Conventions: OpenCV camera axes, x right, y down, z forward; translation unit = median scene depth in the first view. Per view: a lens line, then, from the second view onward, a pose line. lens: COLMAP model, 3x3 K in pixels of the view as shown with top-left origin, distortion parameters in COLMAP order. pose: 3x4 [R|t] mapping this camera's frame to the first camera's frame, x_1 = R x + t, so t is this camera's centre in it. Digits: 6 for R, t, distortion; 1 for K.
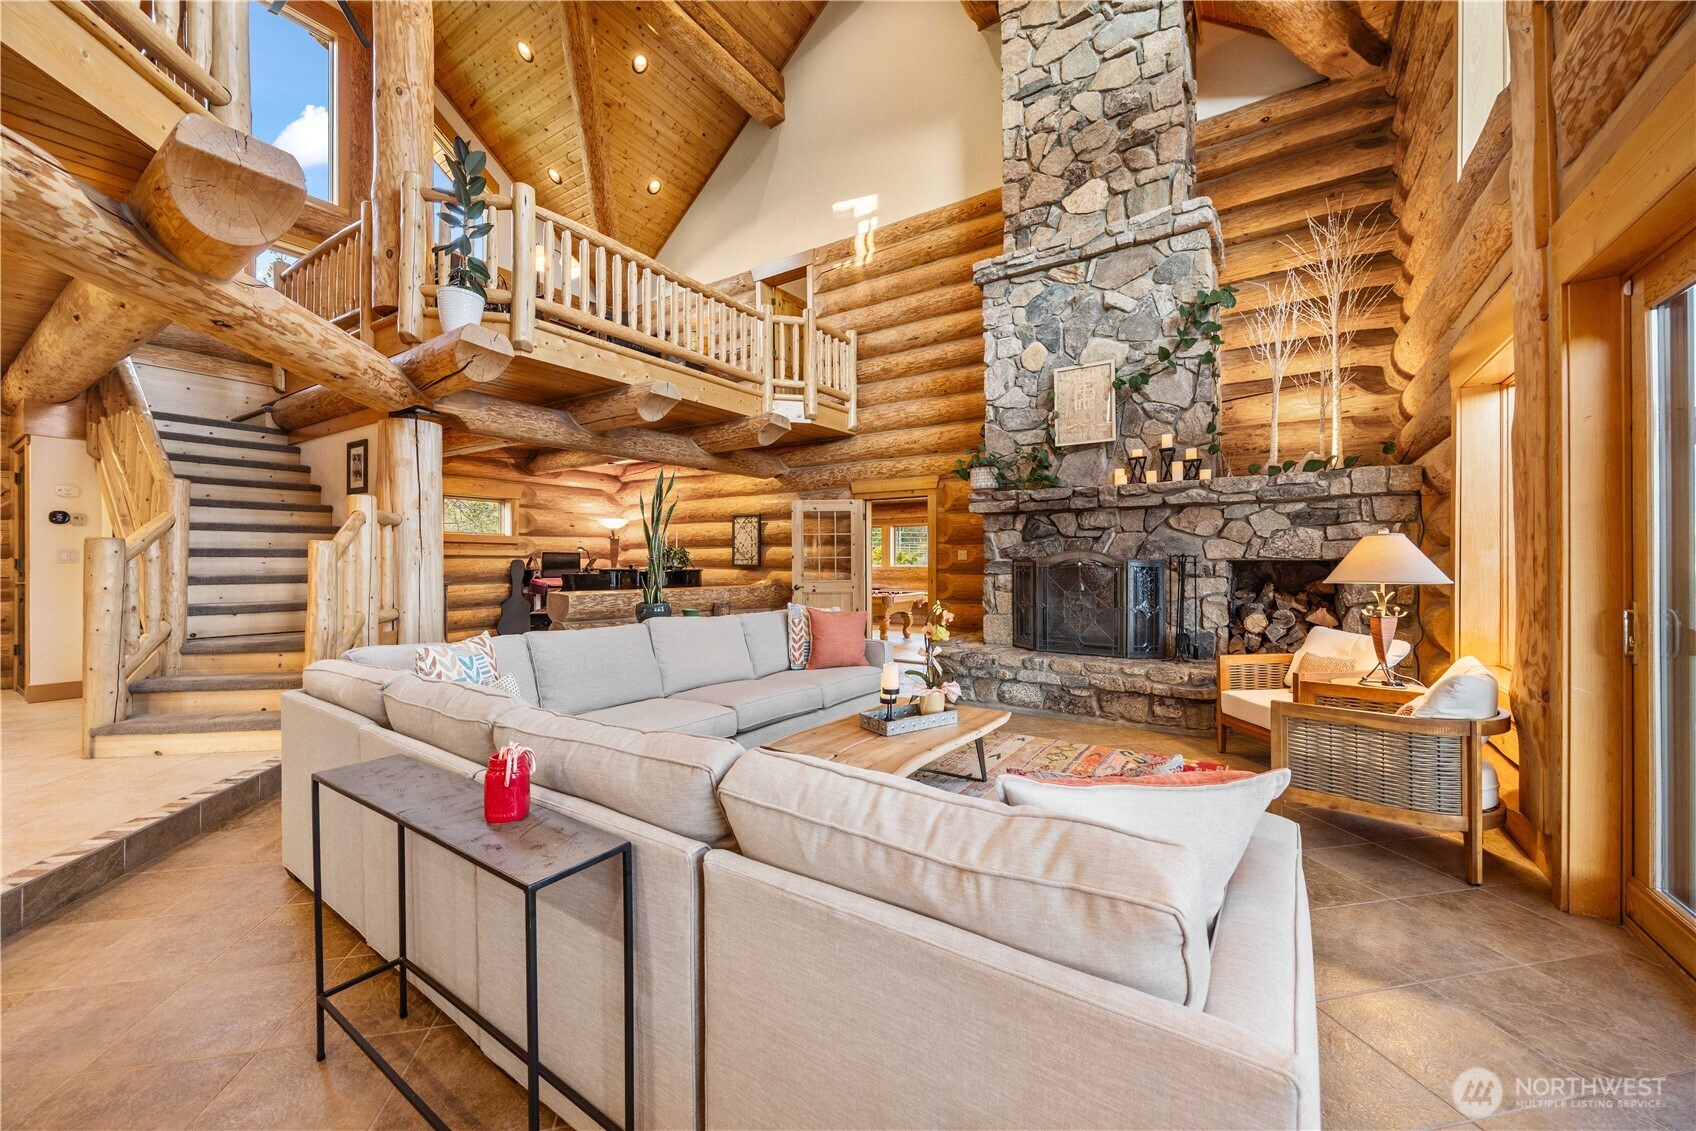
lens RADIAL K [[646.0, 0, 833.9], [0, 646.0, 560.7], [0, 0, 1]] dist [-0.001615, 0.000010]
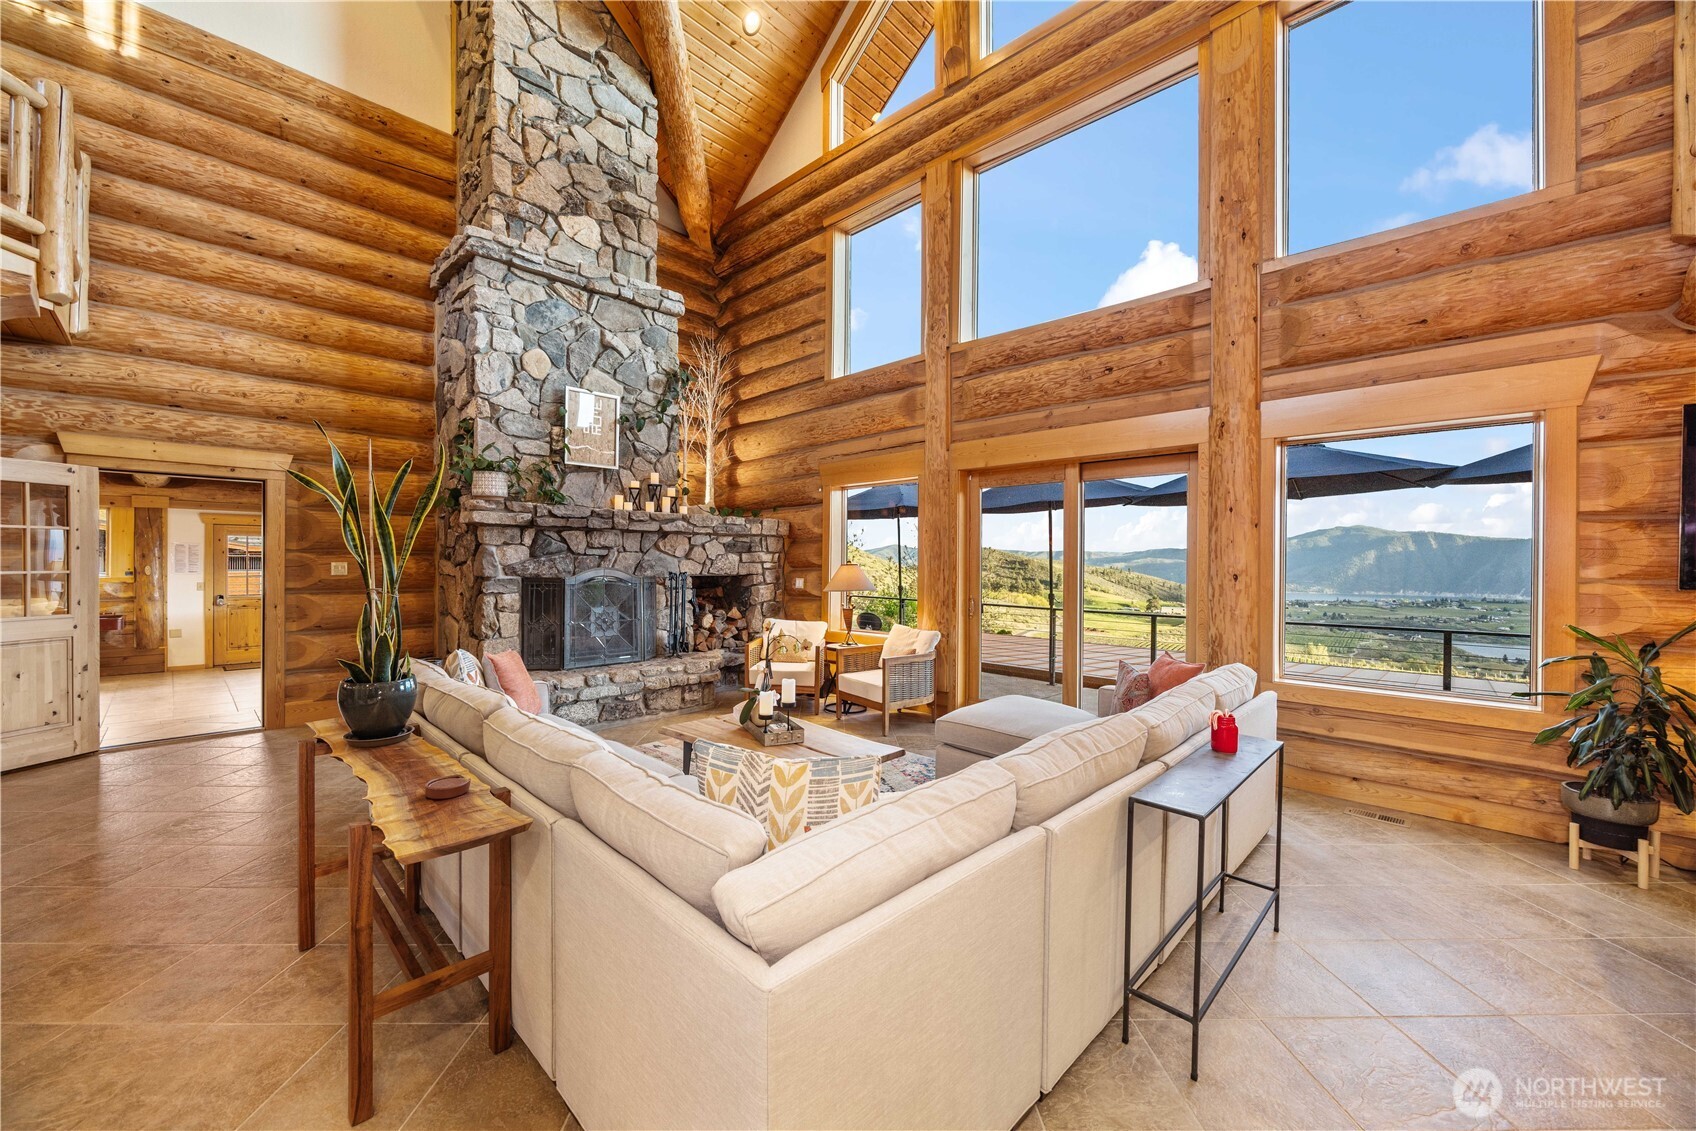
lens RADIAL K [[646.0, 0, 834.0], [0, 646.0, 565.4], [0, 0, 1]] dist [-0.001615, 0.000010]
pose [[0.179786, -0.000326, 0.983706, -0.575390], [-0.006126, 0.999980, 0.001451, -0.023164], [-0.983687, -0.006287, 0.179780, 0.414849]]
